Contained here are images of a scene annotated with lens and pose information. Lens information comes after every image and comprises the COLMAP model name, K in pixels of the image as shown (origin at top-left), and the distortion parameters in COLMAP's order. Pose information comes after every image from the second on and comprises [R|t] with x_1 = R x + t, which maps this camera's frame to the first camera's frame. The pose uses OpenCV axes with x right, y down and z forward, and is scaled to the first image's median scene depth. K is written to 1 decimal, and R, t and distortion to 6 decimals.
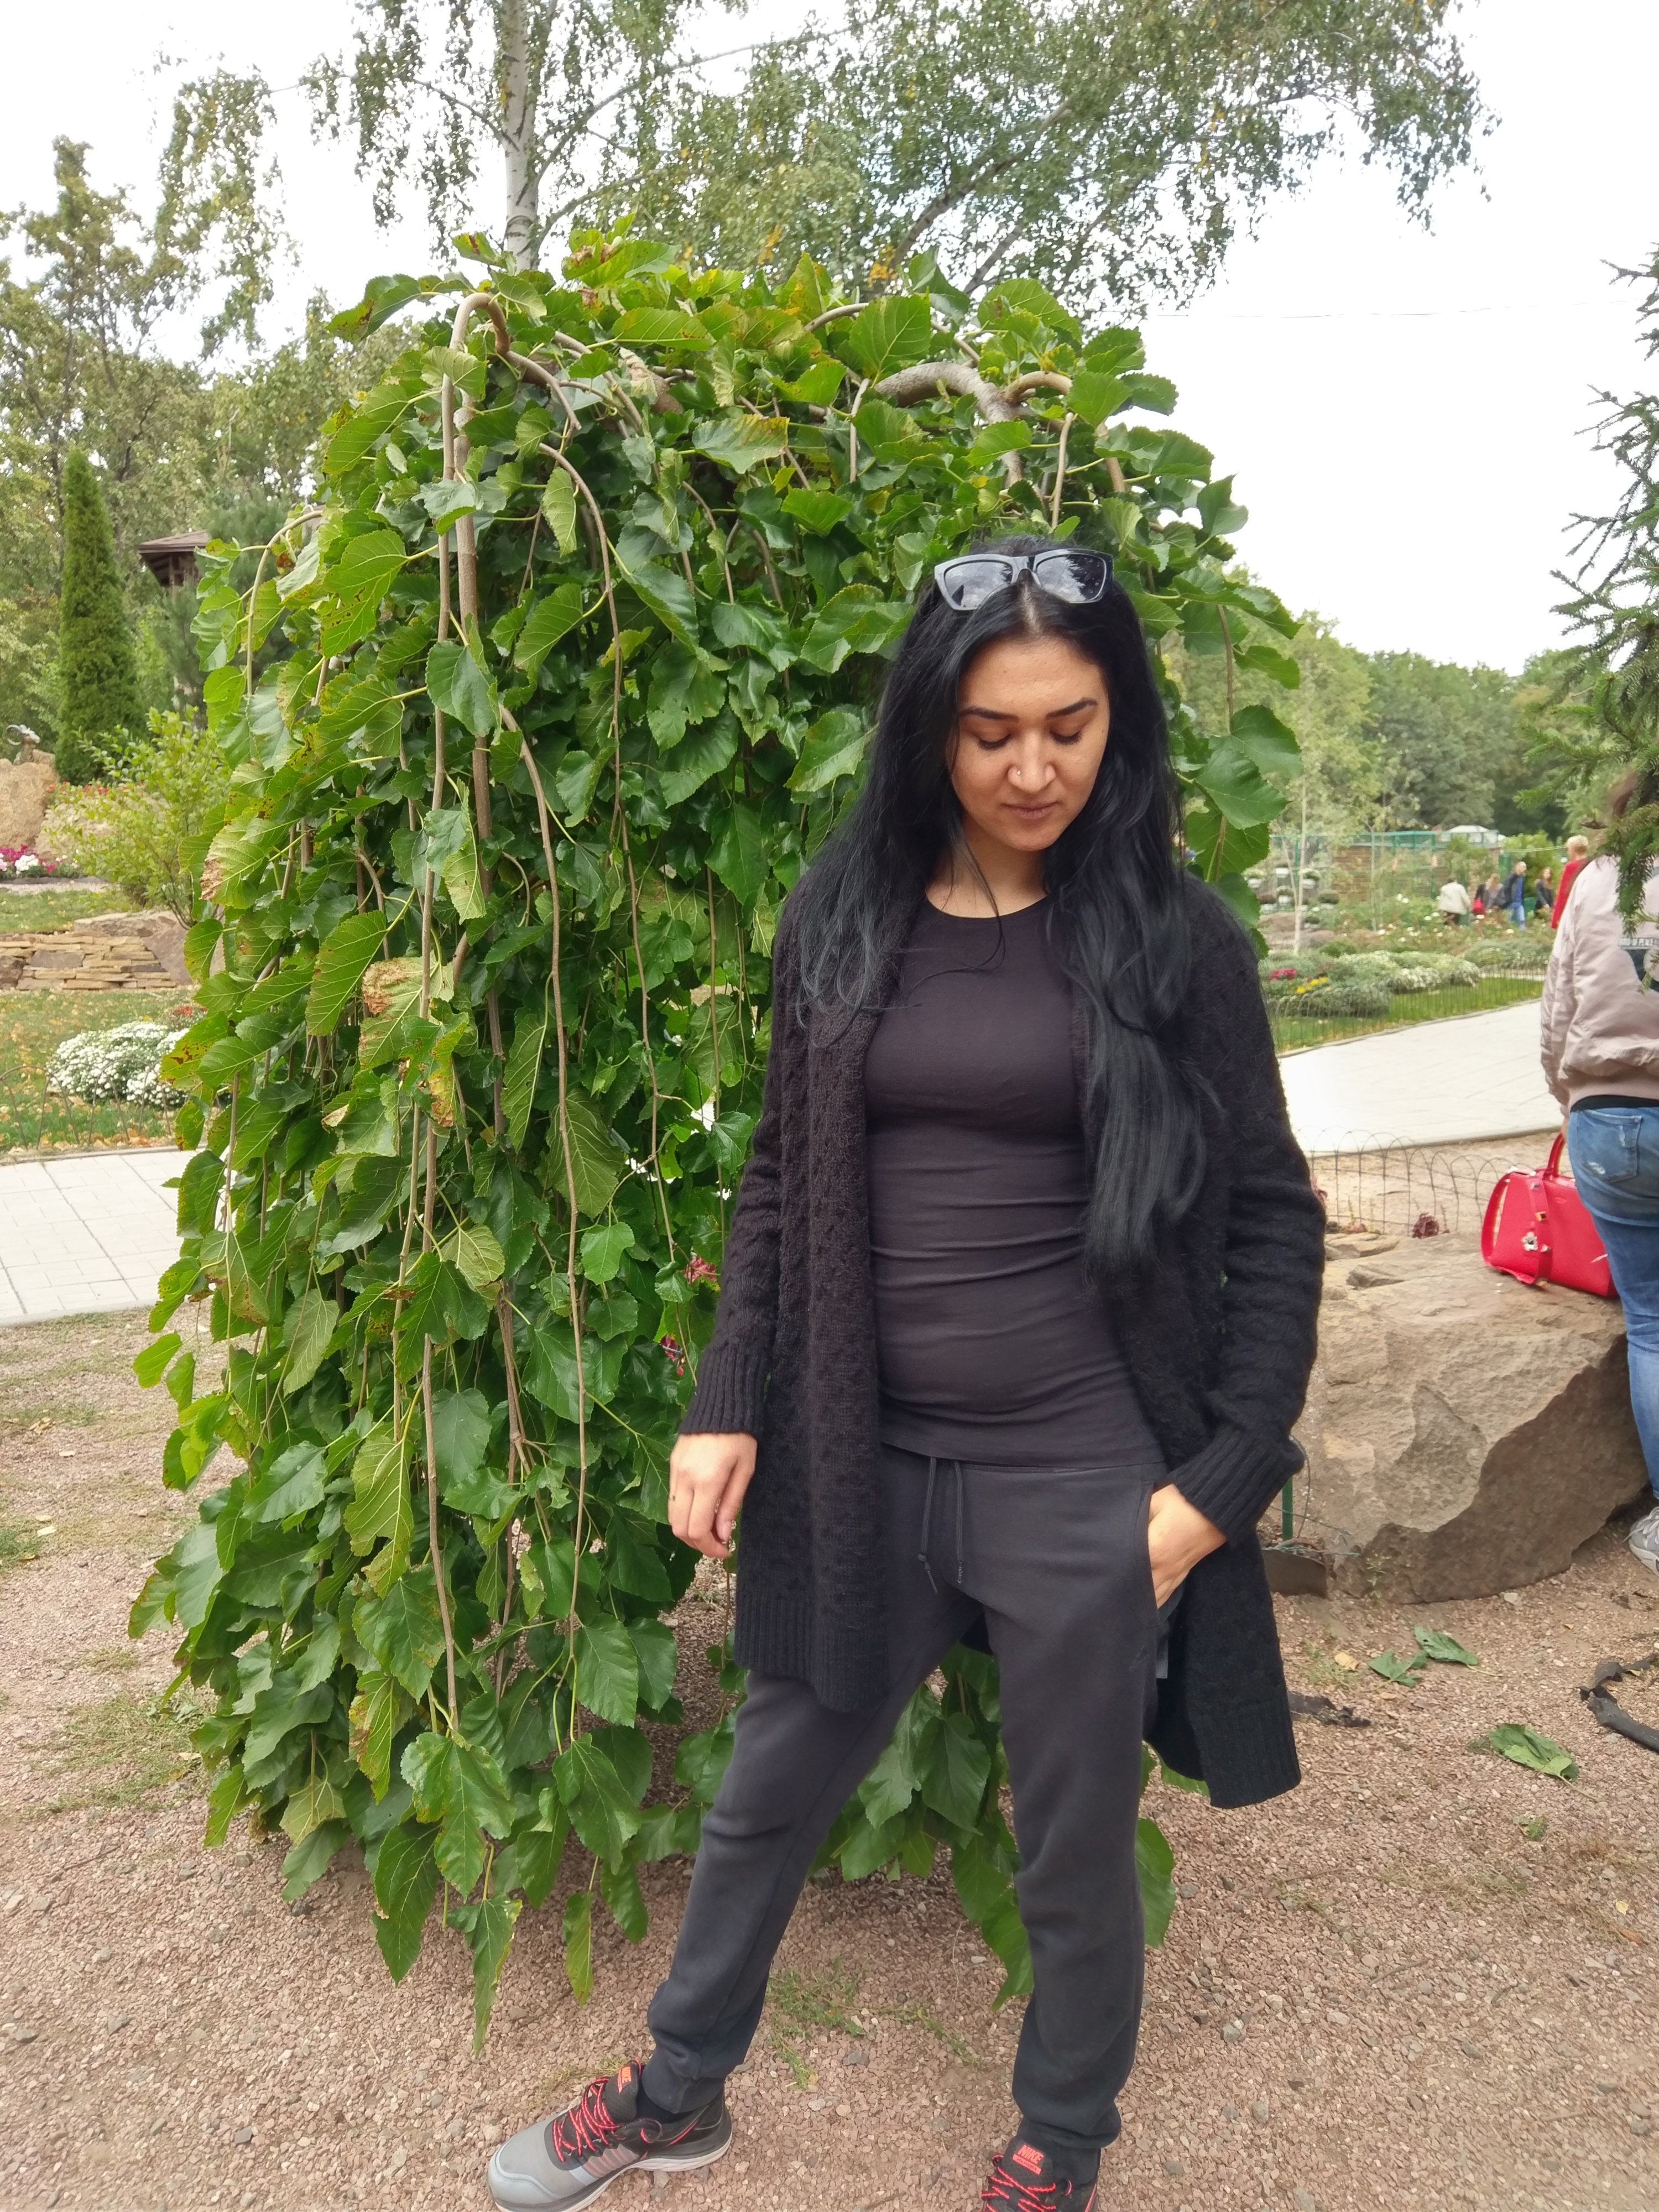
lens RADIAL K [[1663.5, 0, 886.3], [0, 1663.5, 1106.8], [0, 0, 1]] dist [0.004793, -0.006614]
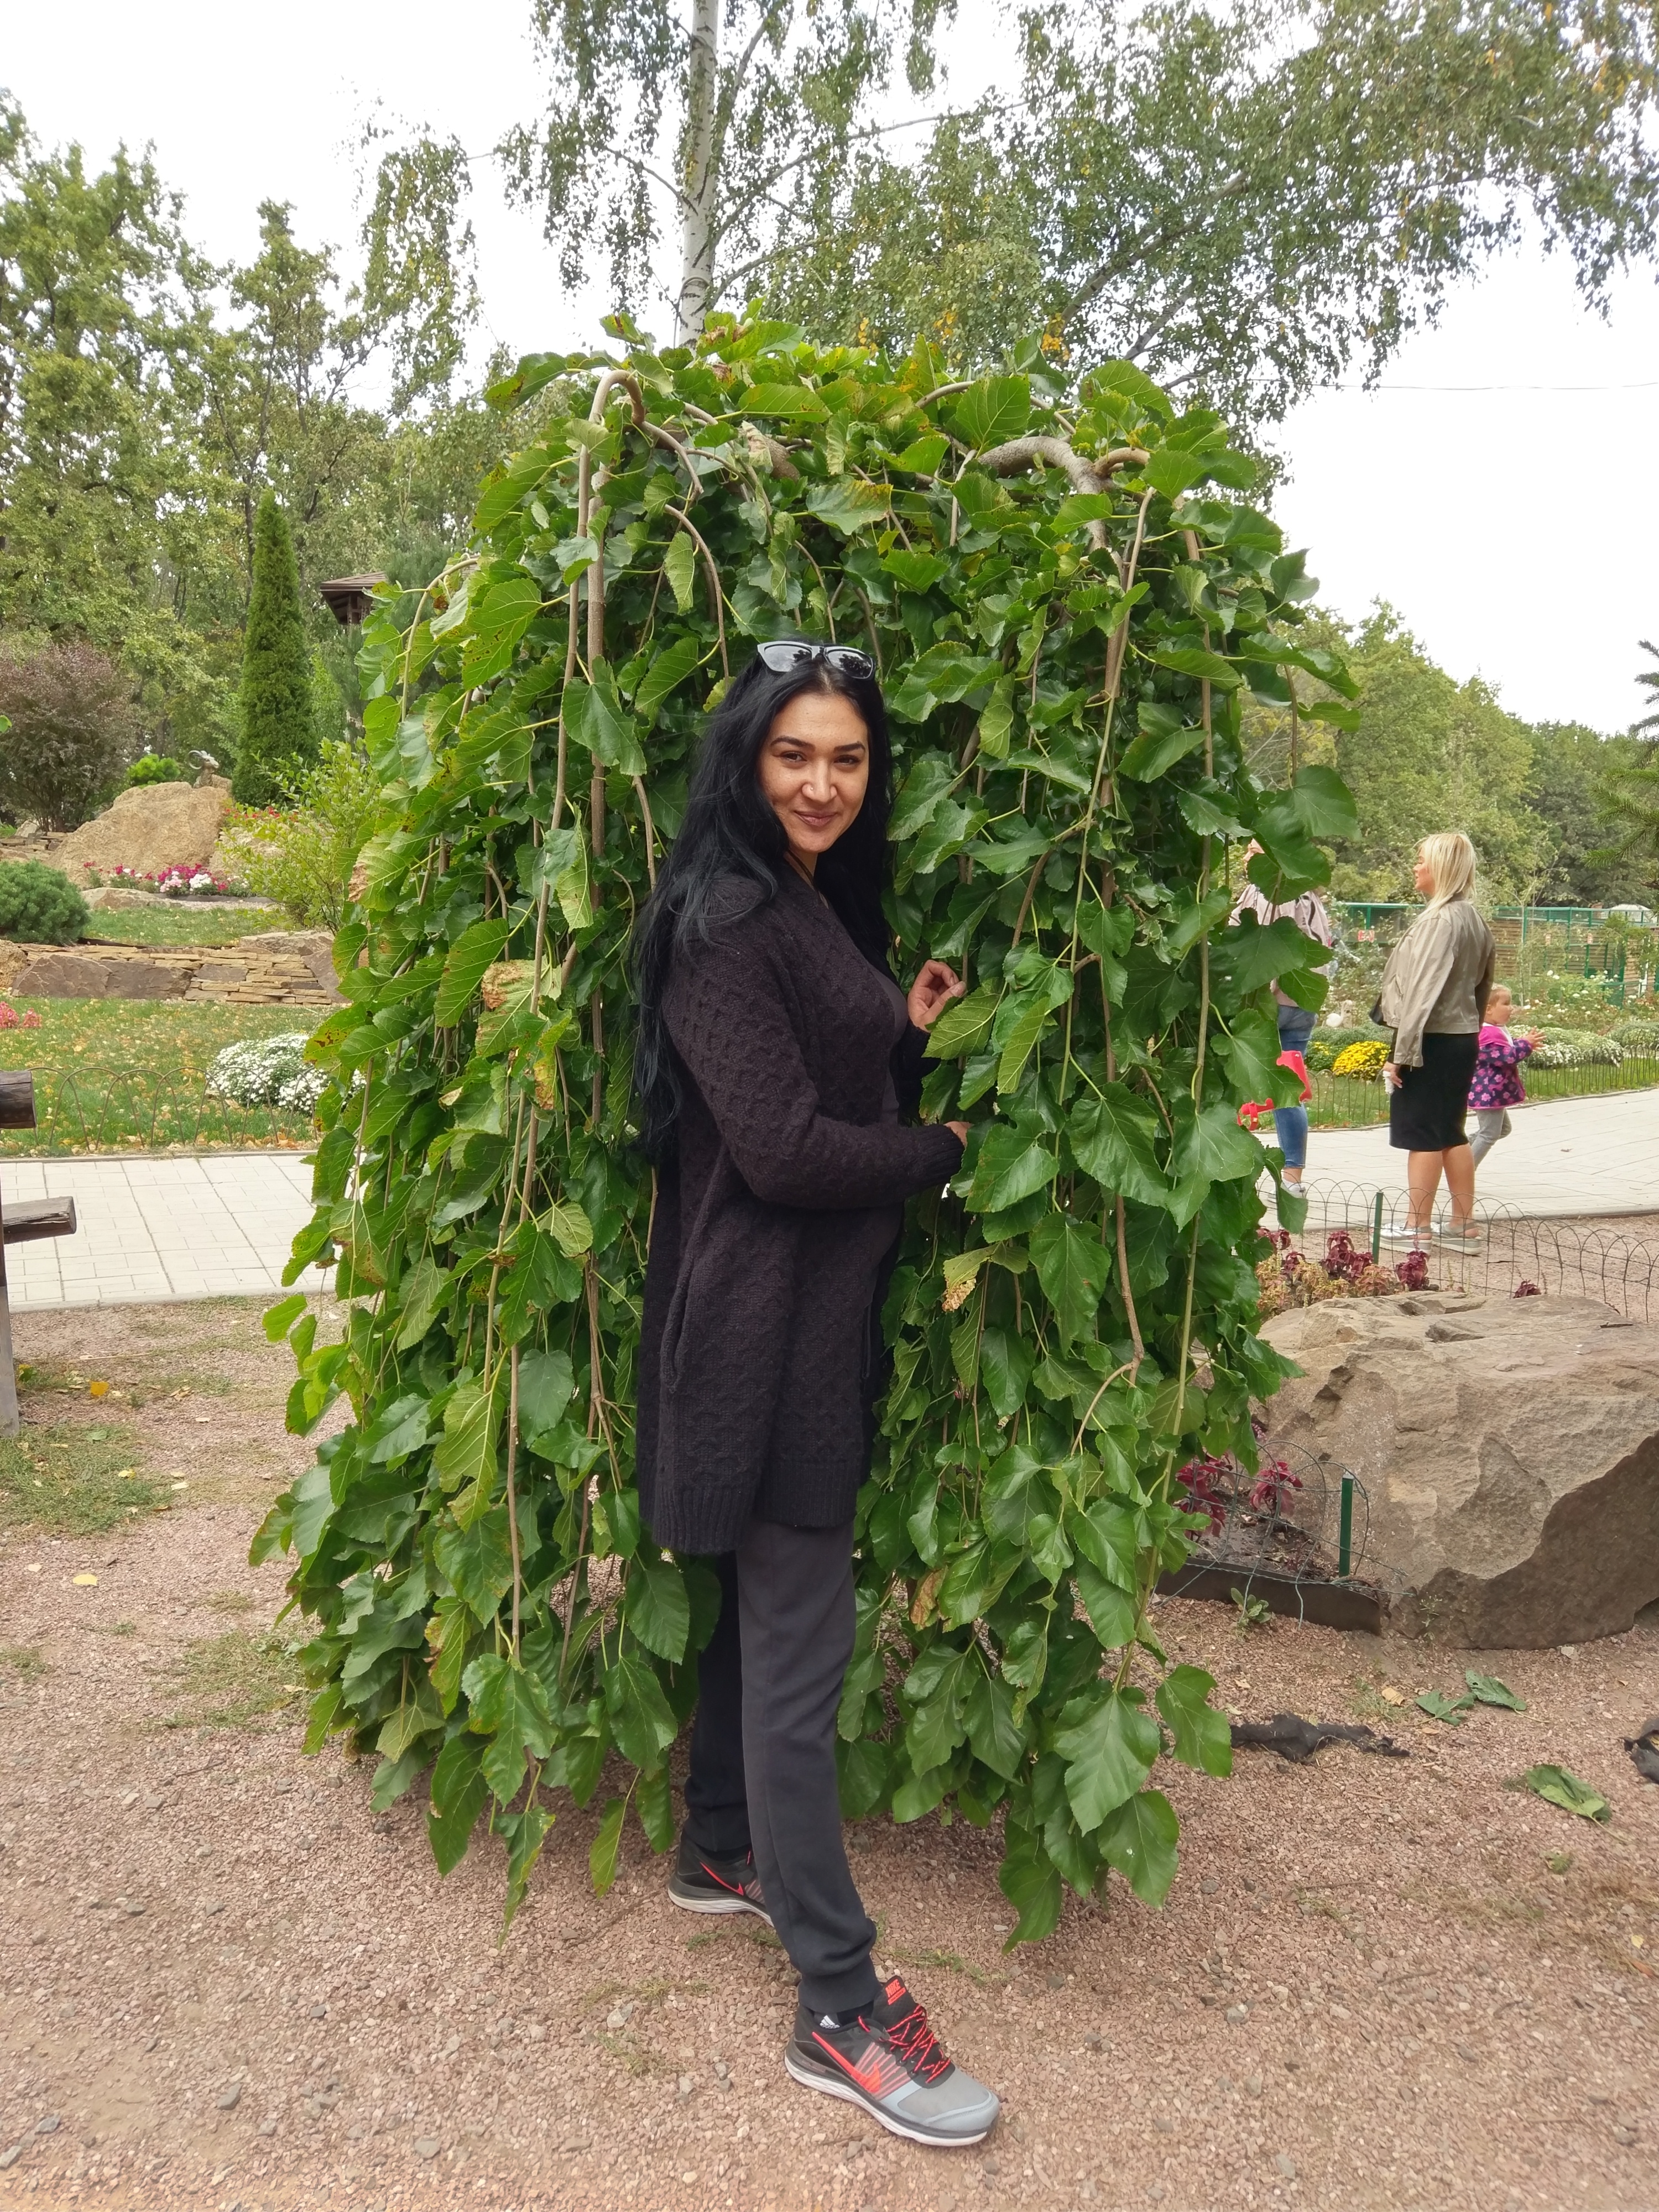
lens RADIAL K [[1697.5, 0, 911.4], [0, 1697.5, 1140.7], [0, 0, 1]] dist [0.053210, -0.097384]
pose [[0.995813, 0.050657, -0.076100, 0.056253], [-0.052126, 0.998488, -0.017442, 0.032543], [0.075101, 0.021336, 0.996948, -0.101496]]
